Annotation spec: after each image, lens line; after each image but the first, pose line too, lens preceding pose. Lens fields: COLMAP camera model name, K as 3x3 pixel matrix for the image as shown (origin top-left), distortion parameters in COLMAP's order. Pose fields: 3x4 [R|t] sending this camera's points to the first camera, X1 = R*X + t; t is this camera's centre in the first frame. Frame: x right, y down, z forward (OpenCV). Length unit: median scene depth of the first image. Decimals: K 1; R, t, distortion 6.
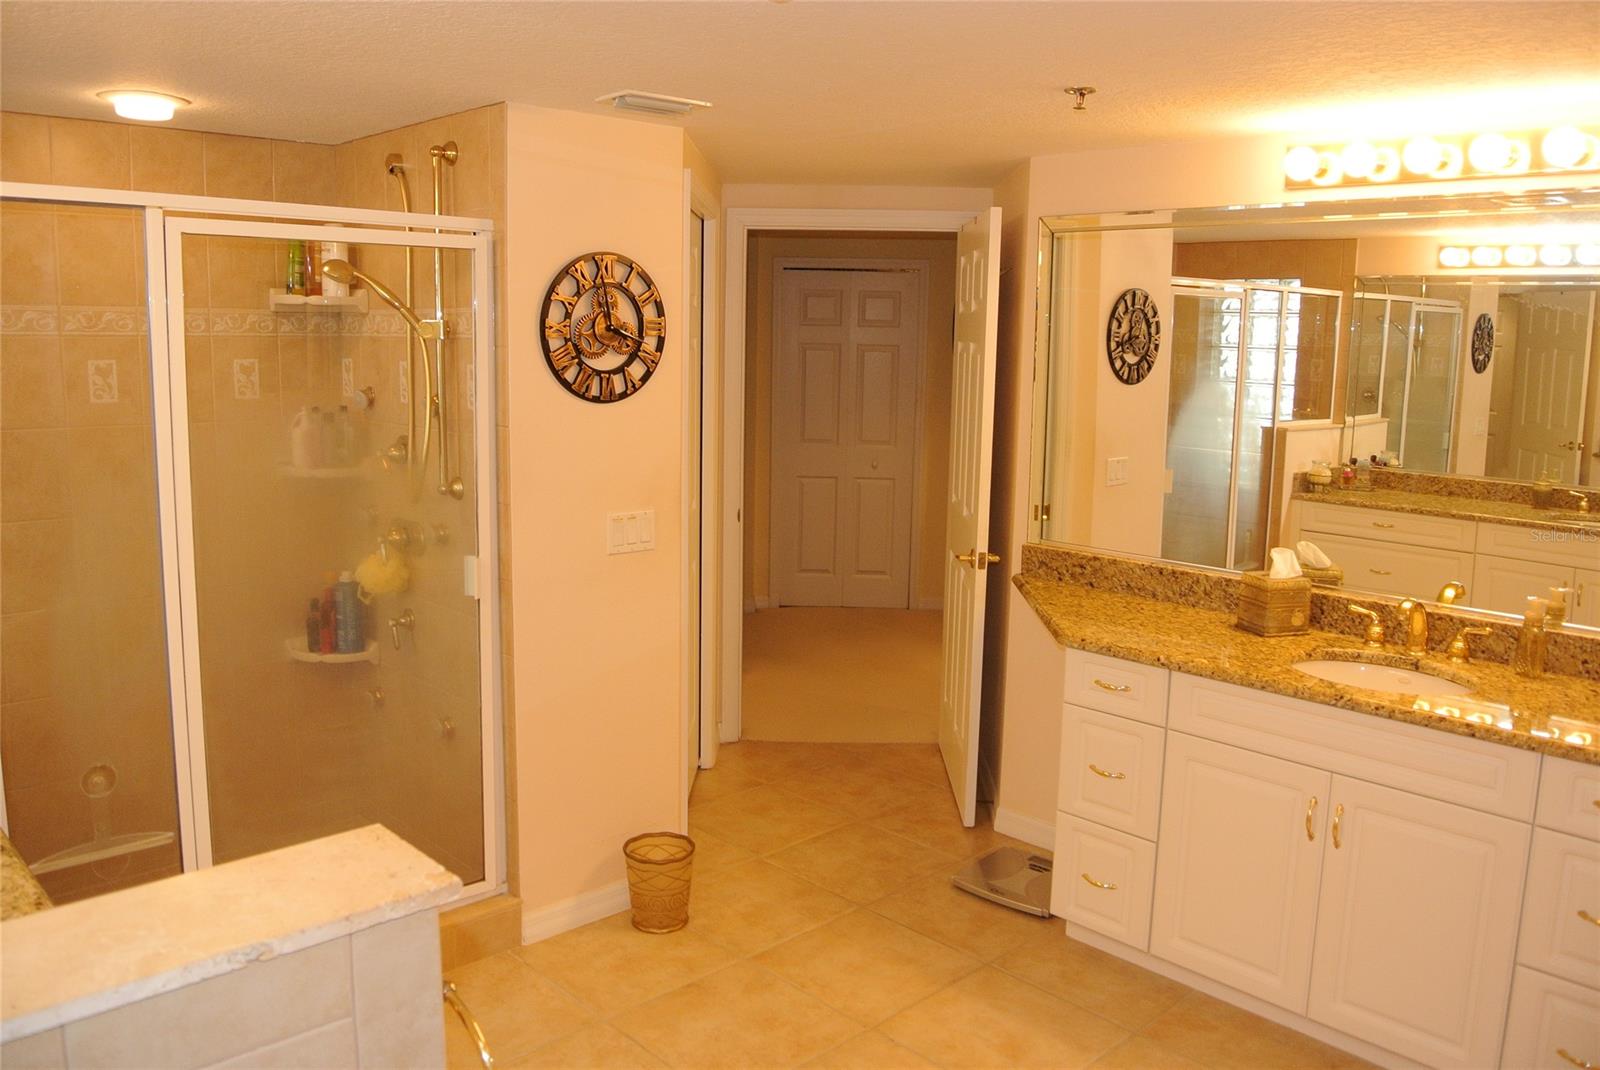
lens RADIAL K [[1238.8, 0, 792.9], [0, 1238.8, 529.2], [0, 0, 1]] dist [-0.090877, 0.044814]
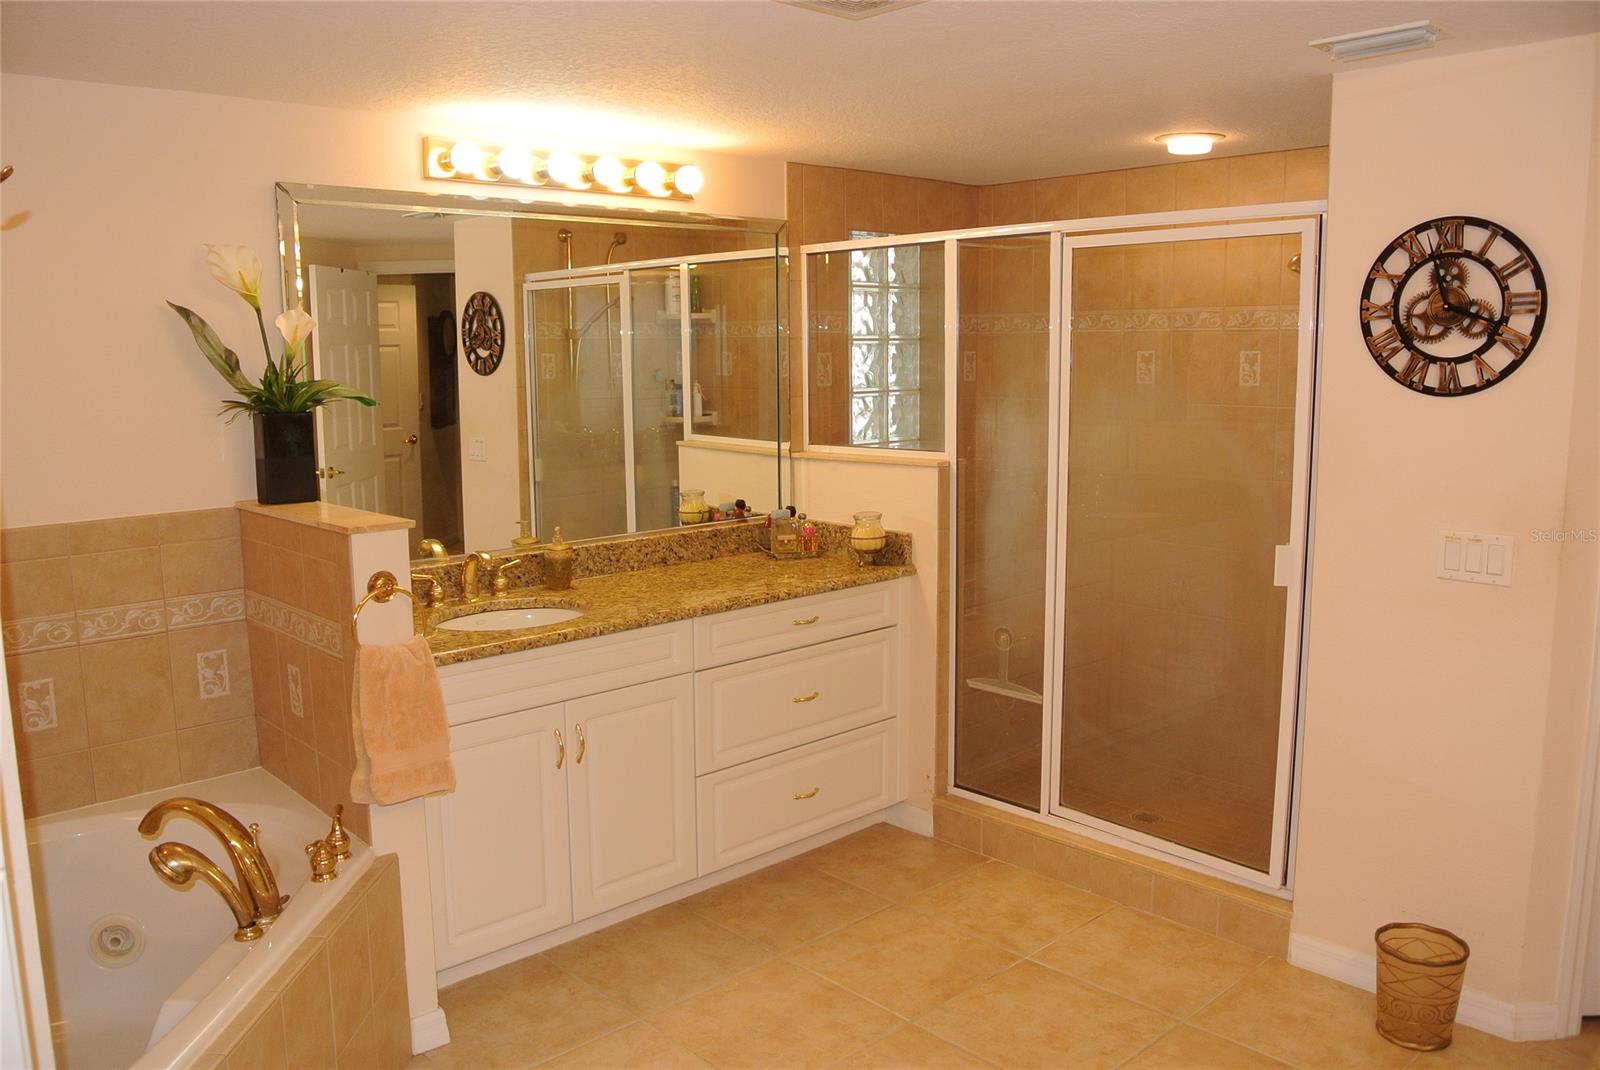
lens RADIAL K [[1238.8, 0, 792.9], [0, 1238.8, 529.2], [0, 0, 1]] dist [-0.090877, 0.044814]
pose [[-0.008370, 0.125541, -0.992053, 0.679394], [-0.145997, 0.981303, 0.125412, -0.051796], [0.989250, 0.145887, 0.010116, 0.566435]]
